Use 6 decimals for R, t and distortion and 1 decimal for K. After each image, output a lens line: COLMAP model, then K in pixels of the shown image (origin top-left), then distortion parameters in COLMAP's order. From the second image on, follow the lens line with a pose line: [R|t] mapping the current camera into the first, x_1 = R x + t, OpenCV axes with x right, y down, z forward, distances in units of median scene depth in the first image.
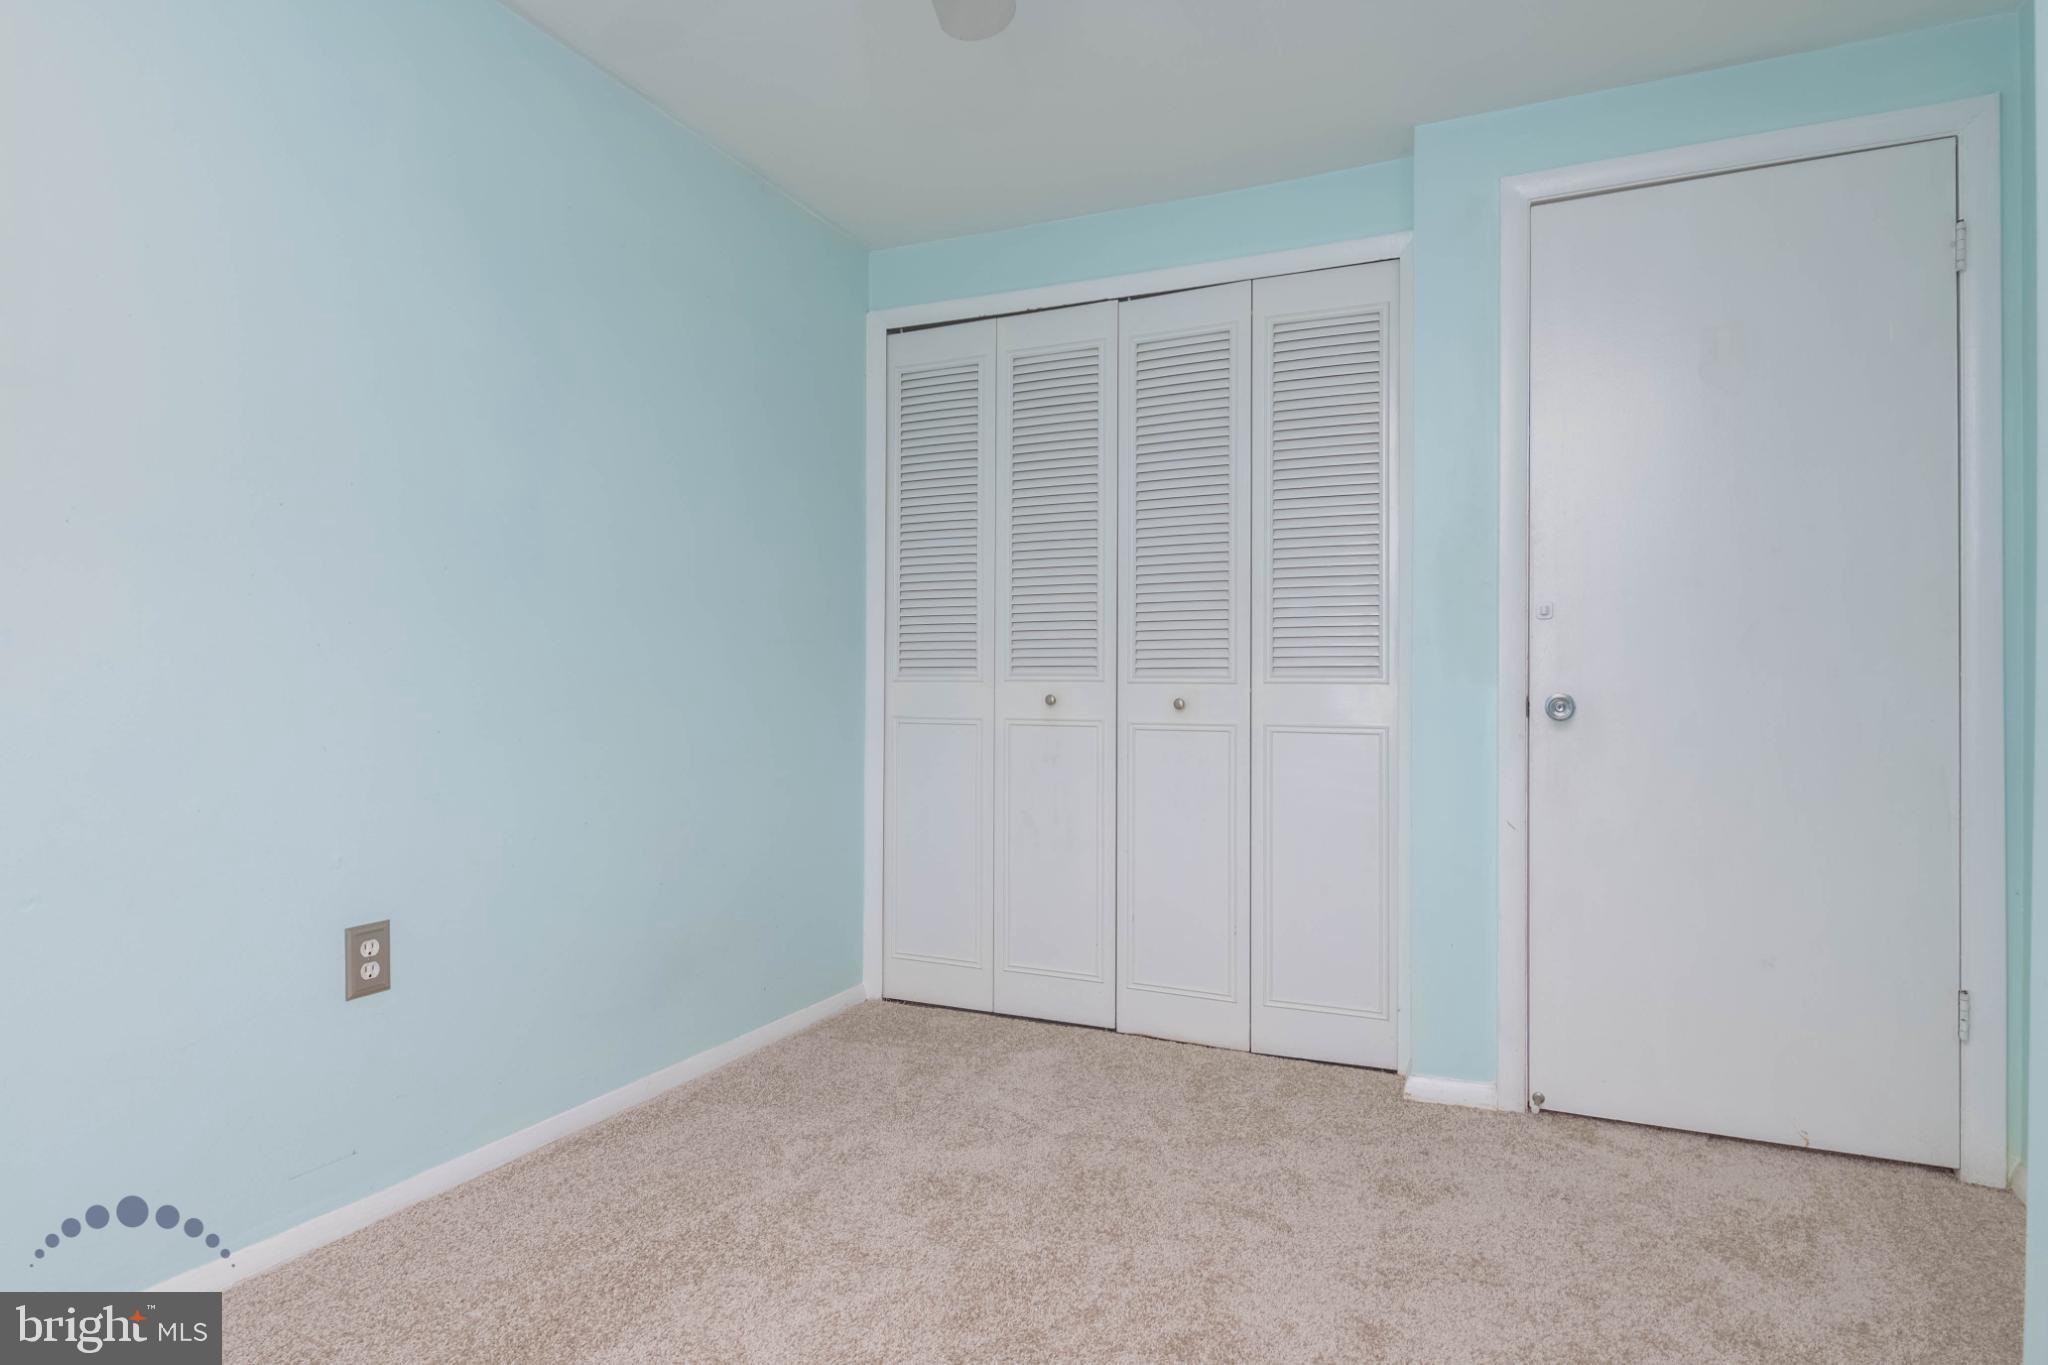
lens RADIAL K [[1107.0, 0, 1024.0], [0, 1107.0, 682.5], [0, 0, 1]] dist [0.016113, -0.015117]
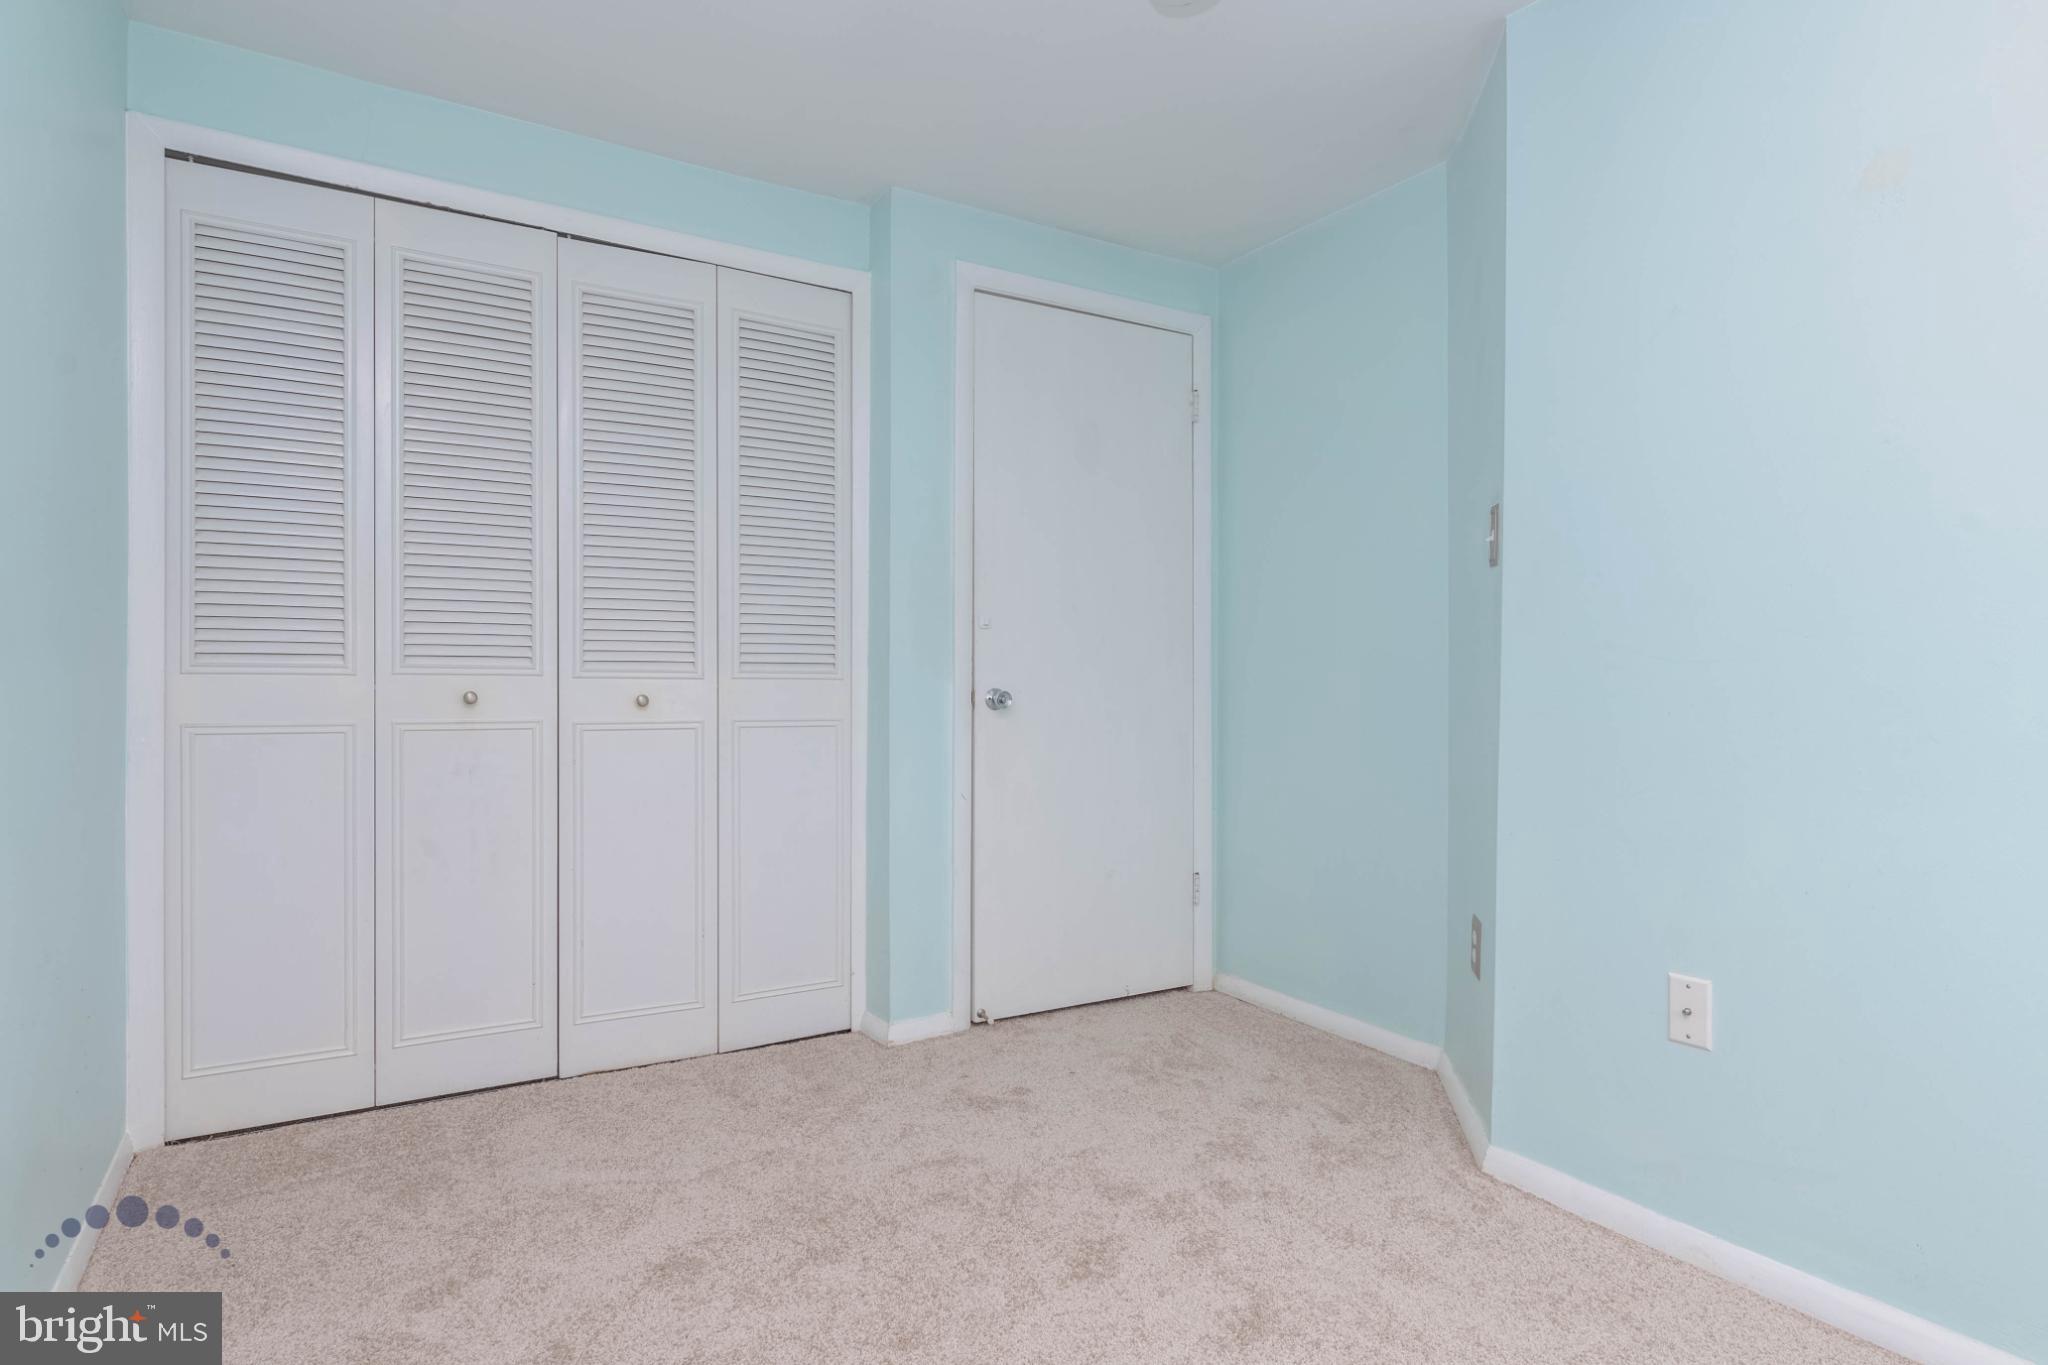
lens RADIAL K [[1135.2, 0, 1024.0], [0, 1135.2, 682.5], [0, 0, 1]] dist [0.001302, -0.001051]
pose [[0.558837, -0.001100, 0.829277, -0.474432], [-0.006703, 0.999960, 0.005844, -0.003288], [-0.829251, -0.008824, 0.558807, 0.213704]]
